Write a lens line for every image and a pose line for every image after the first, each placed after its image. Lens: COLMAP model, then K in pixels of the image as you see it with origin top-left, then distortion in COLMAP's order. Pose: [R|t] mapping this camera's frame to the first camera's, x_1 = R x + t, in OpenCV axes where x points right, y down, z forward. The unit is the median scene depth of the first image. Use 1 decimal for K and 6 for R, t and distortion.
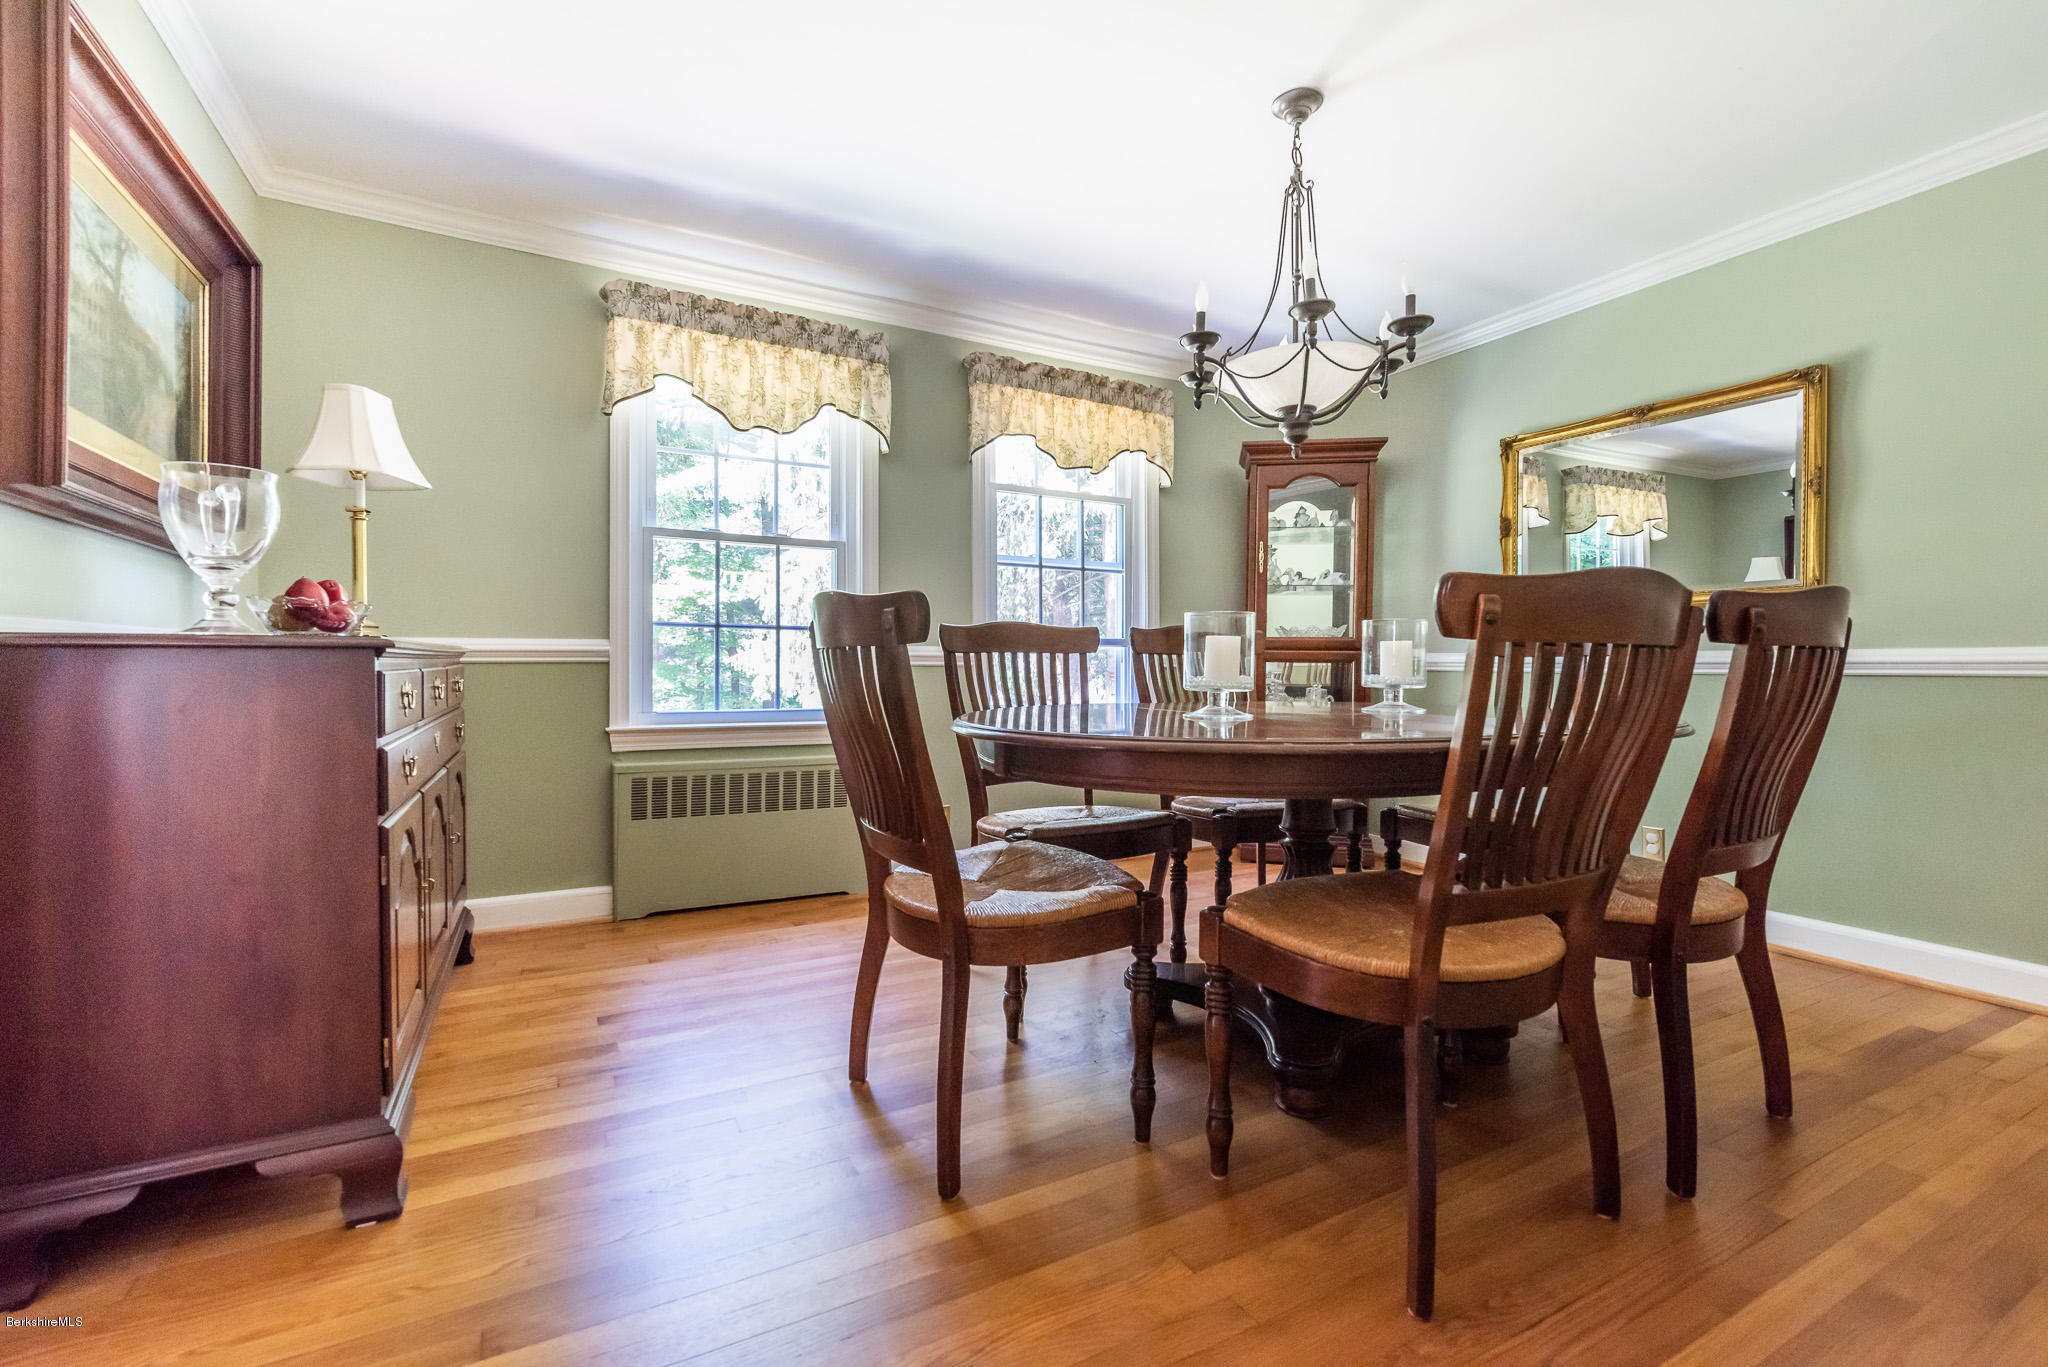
lens RADIAL K [[887.6, 0, 1025.2], [0, 887.6, 669.9], [0, 0, 1]] dist [0.000202, -0.000023]
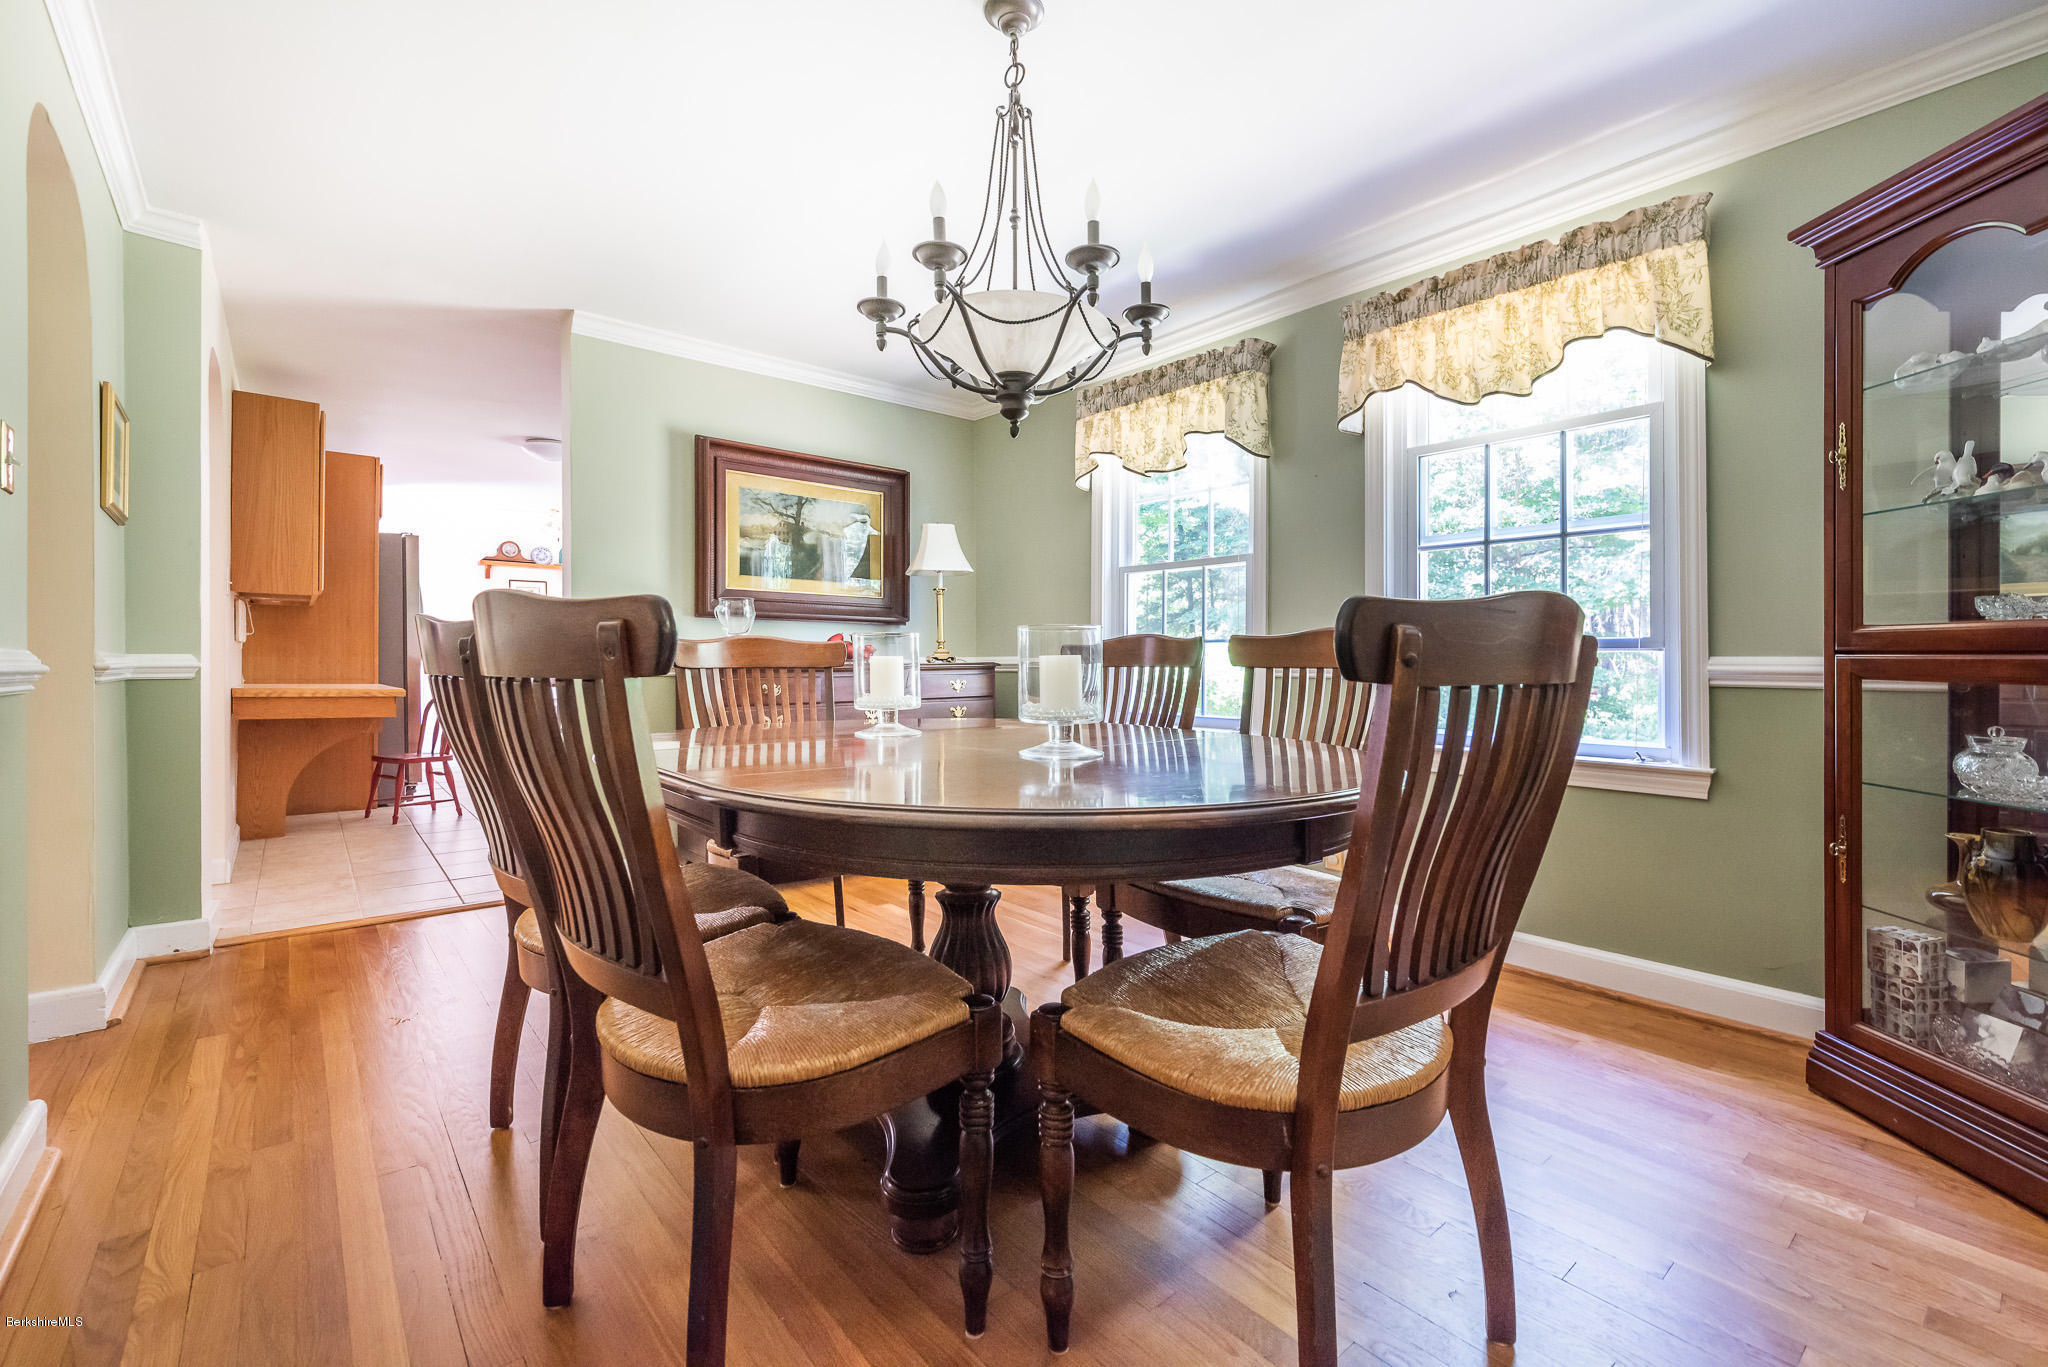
lens RADIAL K [[887.6, 0, 1025.2], [0, 887.6, 669.9], [0, 0, 1]] dist [0.000202, -0.000023]
pose [[0.196511, 0.004610, -0.980491, 0.687504], [-0.007560, 0.999966, 0.003186, -0.017020], [0.980473, 0.006786, 0.196539, 0.531721]]
